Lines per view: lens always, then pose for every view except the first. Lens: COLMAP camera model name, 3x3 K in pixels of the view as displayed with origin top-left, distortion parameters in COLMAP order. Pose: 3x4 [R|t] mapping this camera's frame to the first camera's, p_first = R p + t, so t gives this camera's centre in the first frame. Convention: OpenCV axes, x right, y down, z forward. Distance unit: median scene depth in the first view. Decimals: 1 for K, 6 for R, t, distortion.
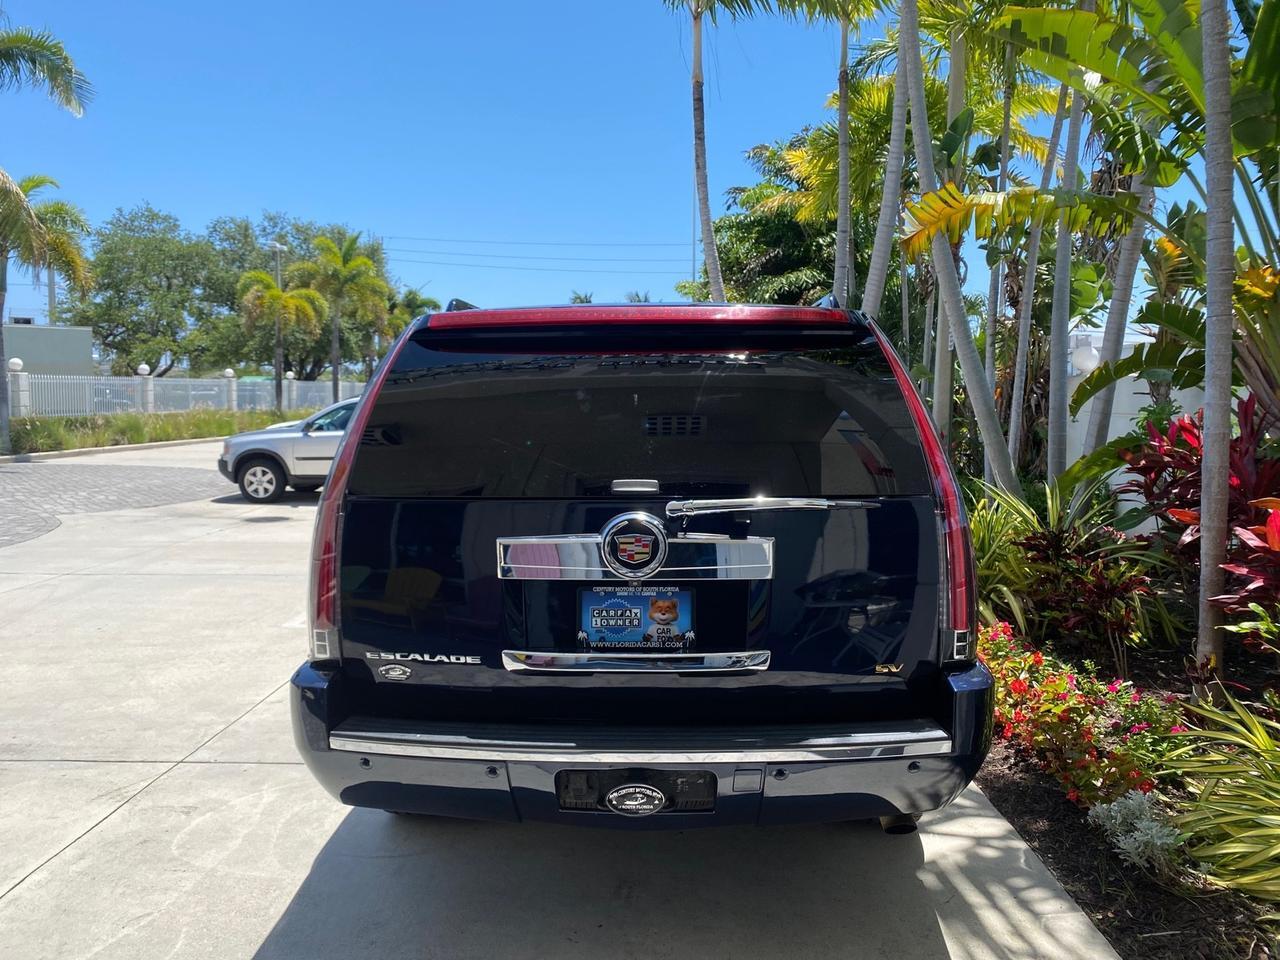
lens RADIAL K [[966.2, 0, 640.0], [0, 966.2, 480.0], [0, 0, 1]] dist [0.004615, -0.004248]
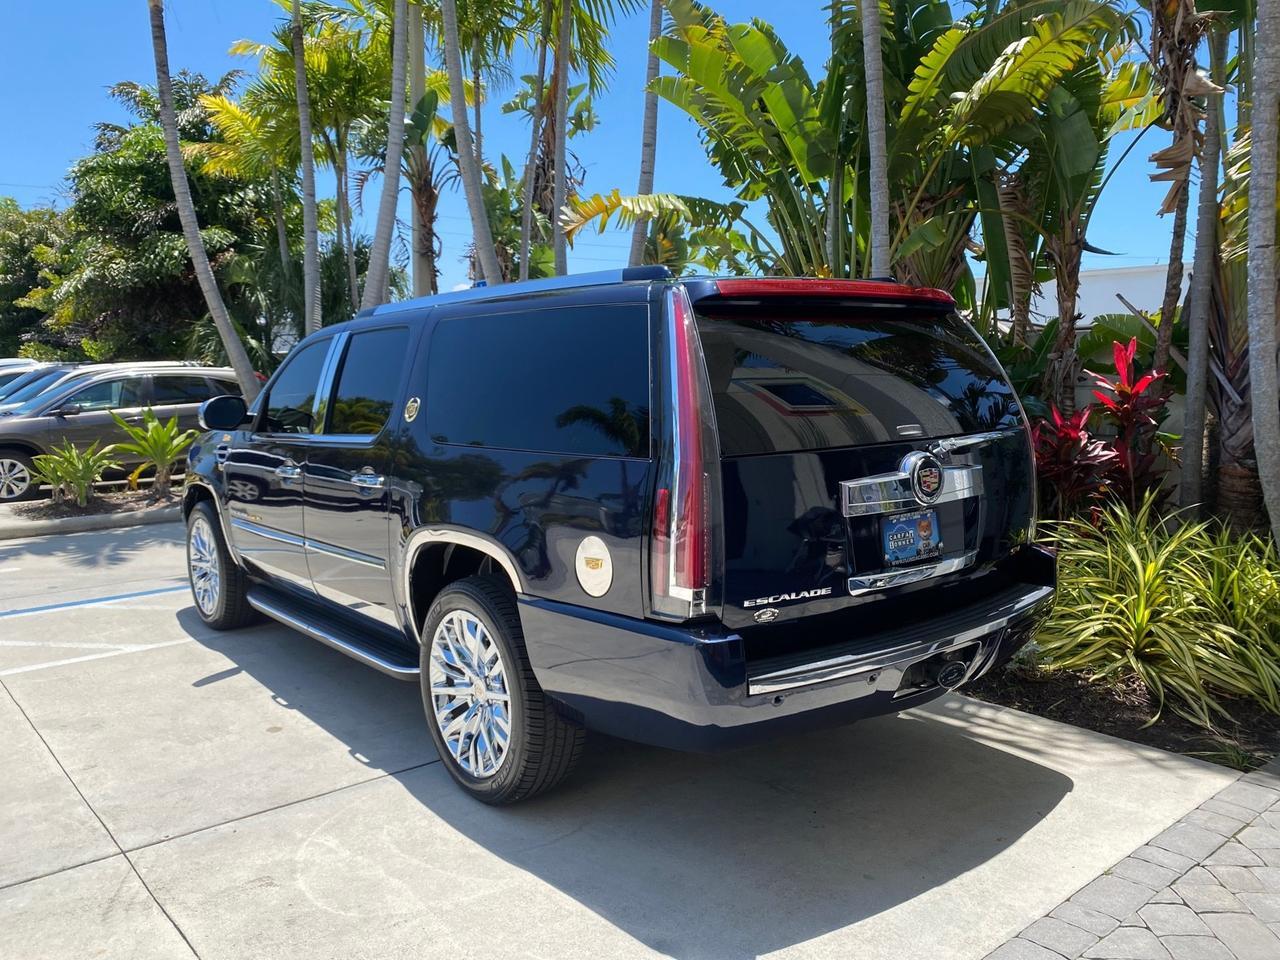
lens RADIAL K [[987.2, 0, 633.8], [0, 987.2, 452.0], [0, 0, 1]] dist [0.021498, -0.004383]
pose [[0.768651, -0.062742, 0.636584, -0.533965], [0.063510, 0.997746, 0.021653, -0.008452], [-0.636508, 0.023786, 0.770904, 0.119703]]
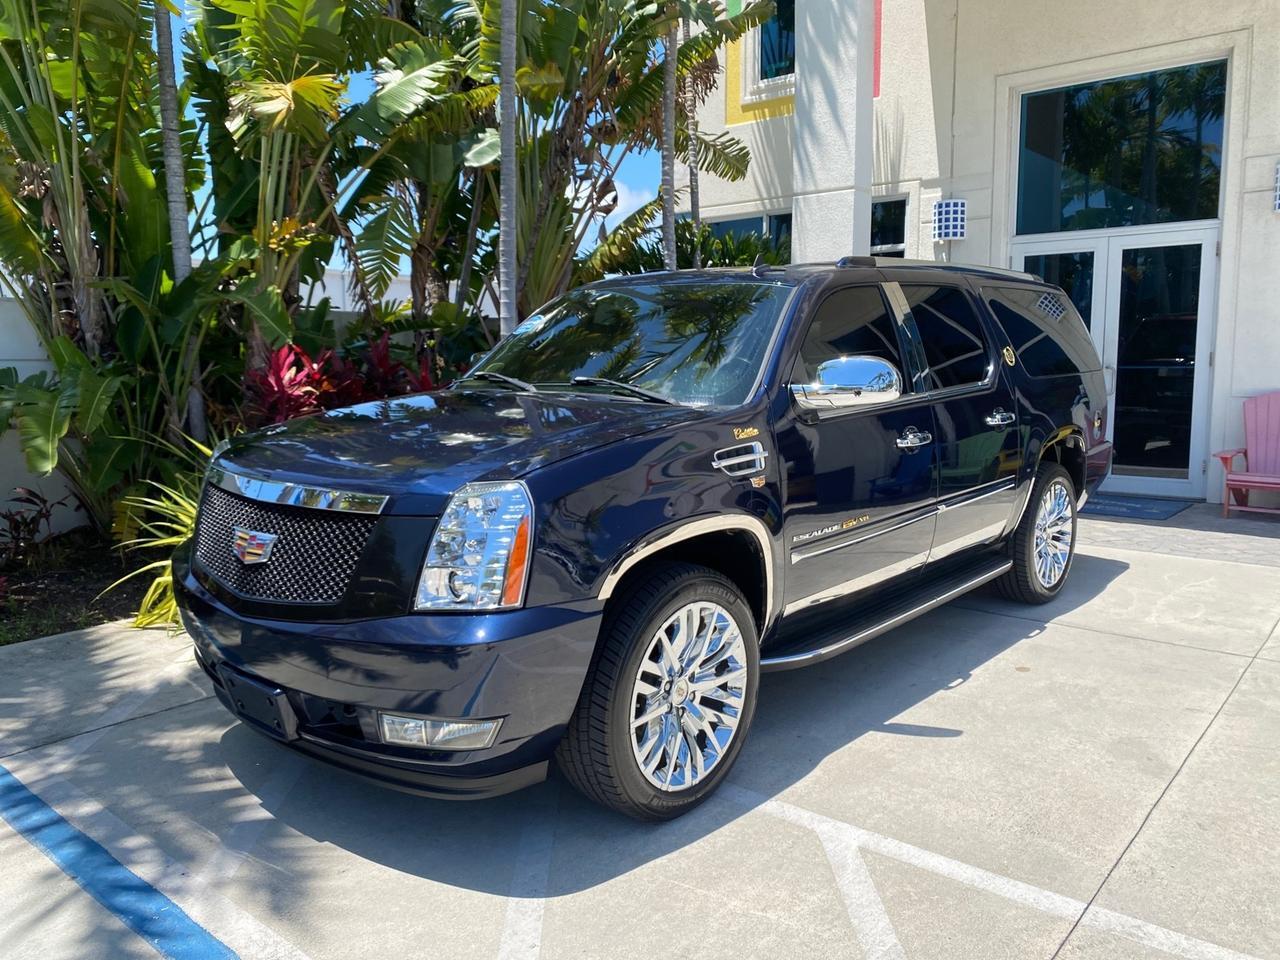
lens RADIAL K [[986.3, 0, 636.6], [0, 986.3, 458.4], [0, 0, 1]] dist [0.010745, 0.005049]
pose [[-0.764775, -0.063818, 0.641129, -0.534493], [0.060754, 0.983506, 0.170369, -0.131937], [-0.641426, 0.169245, -0.748284, 1.875498]]
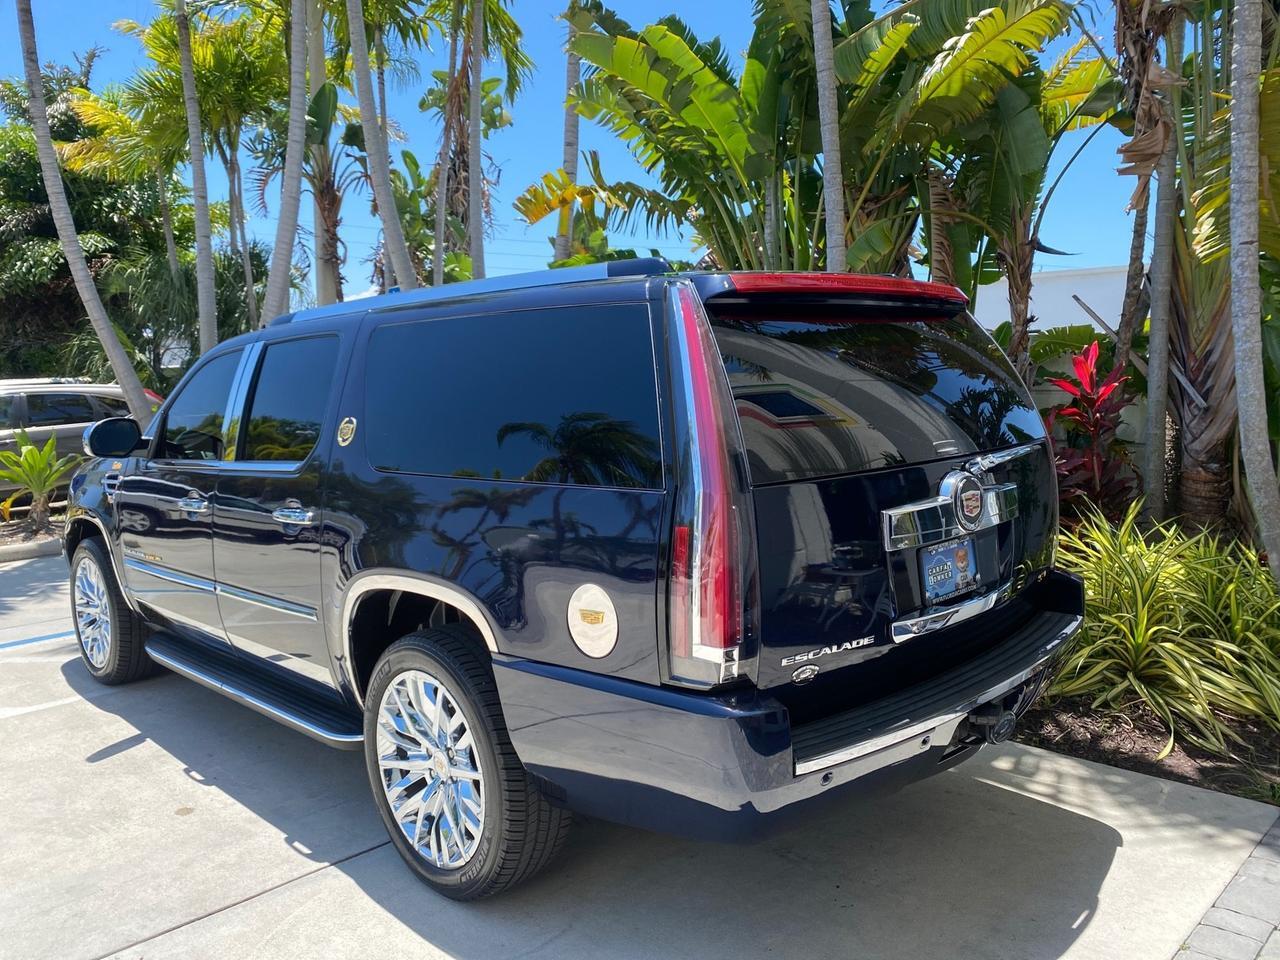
lens RADIAL K [[986.3, 0, 636.6], [0, 986.3, 458.4], [0, 0, 1]] dist [0.010745, 0.005049]
pose [[0.700784, -0.077569, 0.709143, -0.504349], [0.083570, 0.996153, 0.026379, -0.019733], [-0.708461, 0.040777, 0.704571, 0.229197]]
